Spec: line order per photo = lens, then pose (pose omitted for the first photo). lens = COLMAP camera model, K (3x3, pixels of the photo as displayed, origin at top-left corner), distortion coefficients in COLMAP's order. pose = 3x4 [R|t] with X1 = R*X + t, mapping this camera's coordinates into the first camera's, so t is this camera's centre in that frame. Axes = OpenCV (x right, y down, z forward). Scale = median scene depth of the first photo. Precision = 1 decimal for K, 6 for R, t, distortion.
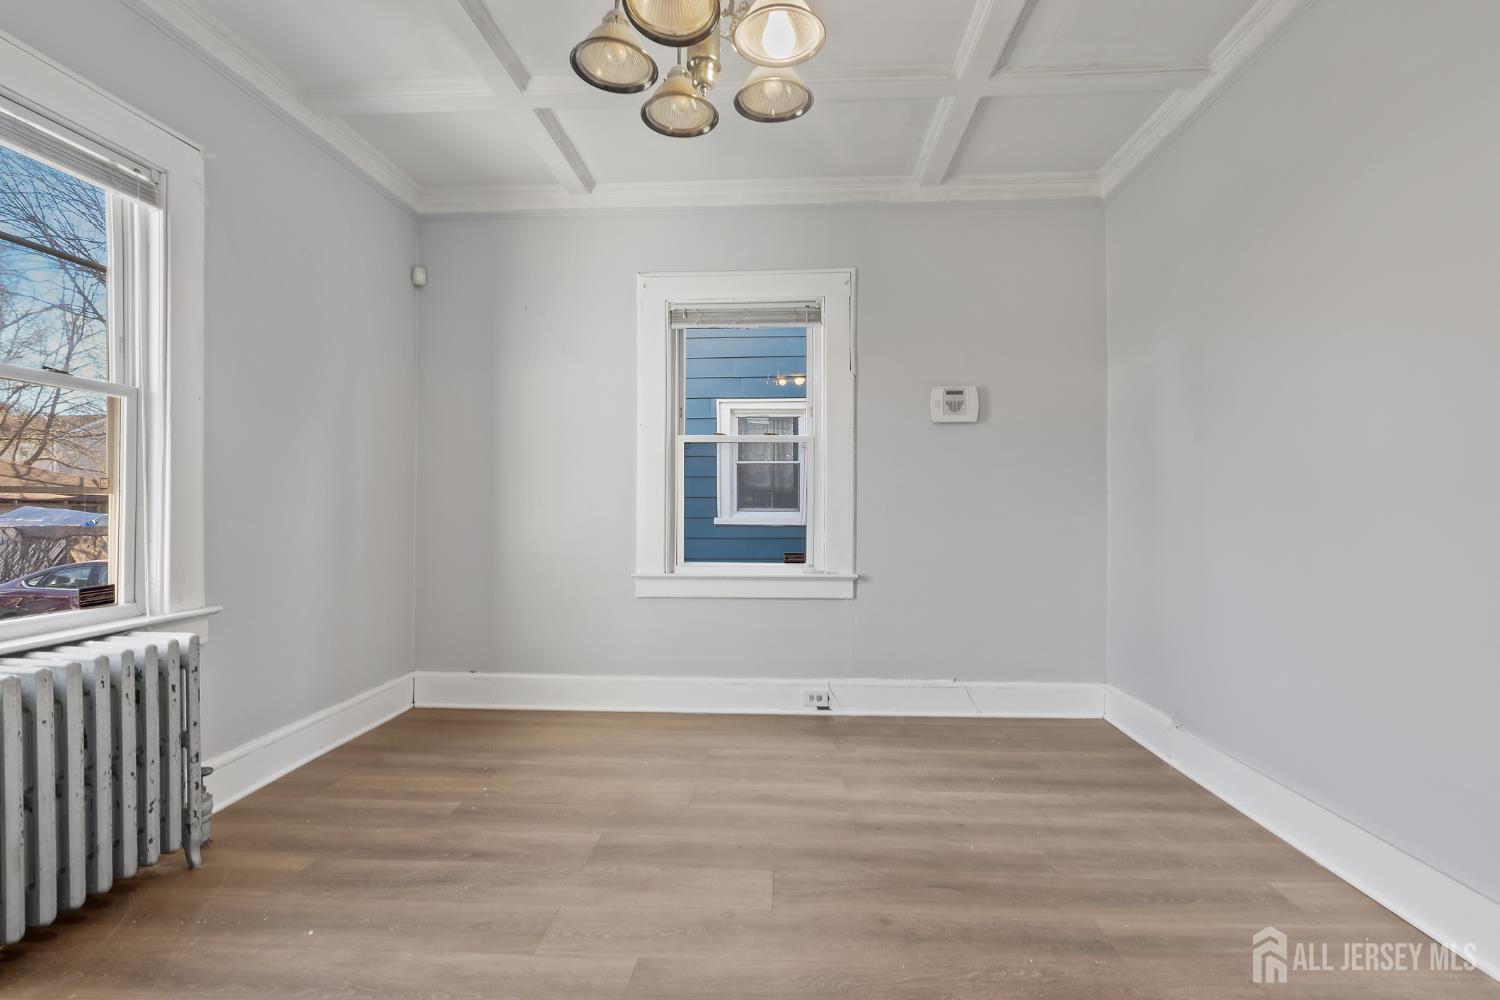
lens RADIAL K [[687.9, 0, 739.1], [0, 687.9, 498.5], [0, 0, 1]] dist [0.000581, -0.000451]
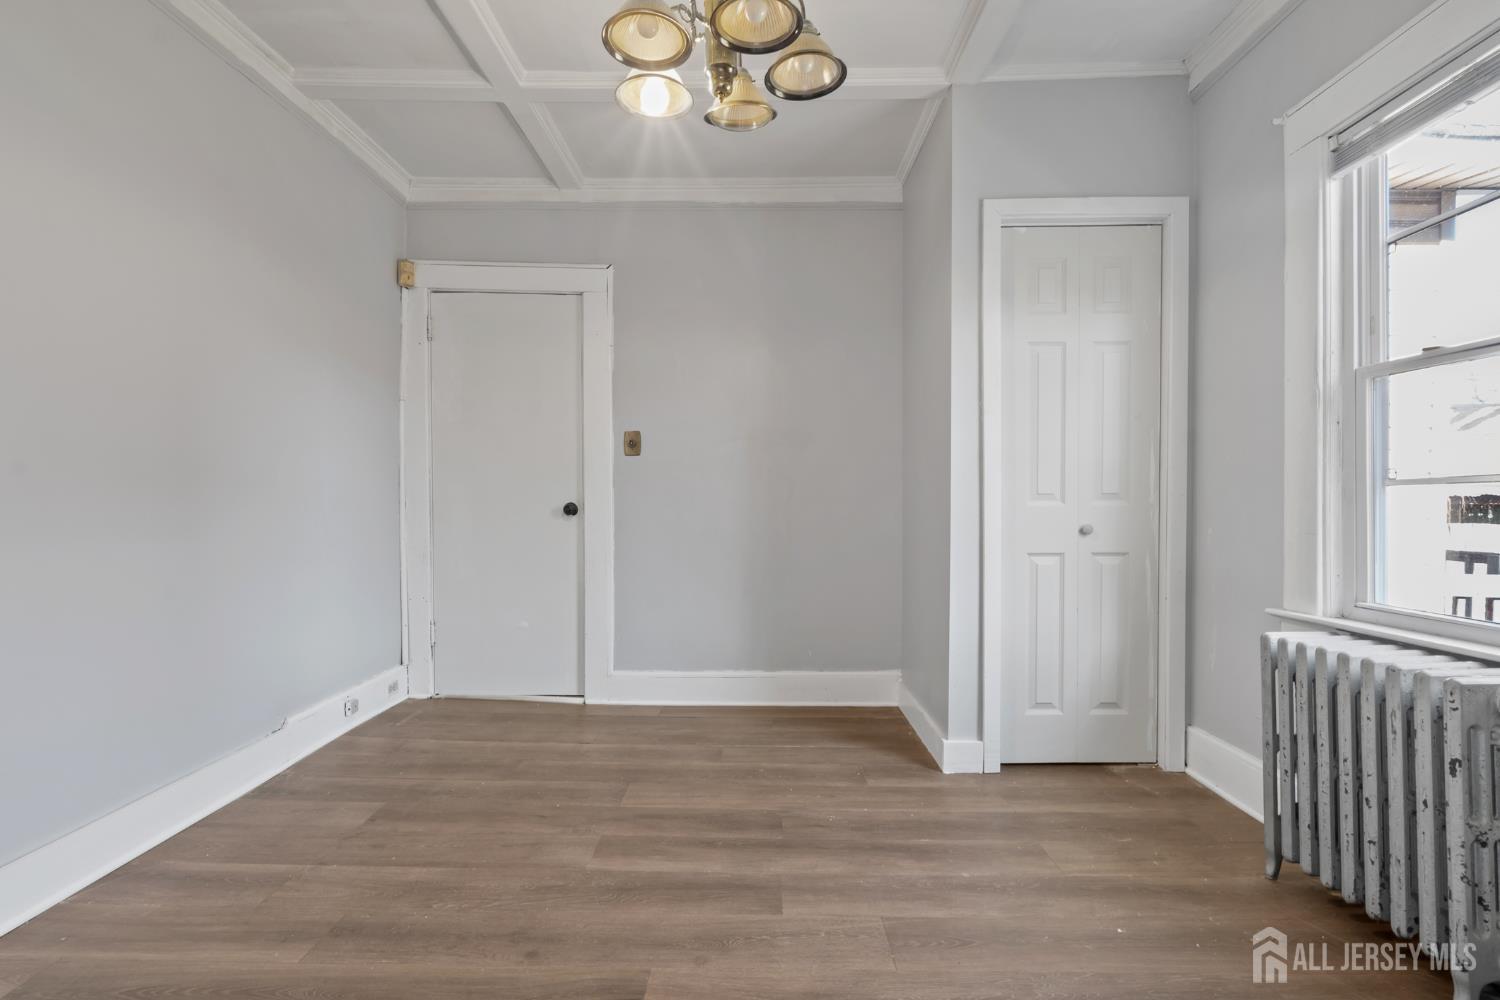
lens RADIAL K [[699.3, 0, 755.2], [0, 699.3, 482.5], [0, 0, 1]] dist [-0.003544, -0.000279]
pose [[-0.997400, 0.002273, -0.072030, -0.022704], [0.003855, 0.999754, -0.021834, -0.000202], [0.071962, -0.022055, -0.997163, 2.019530]]
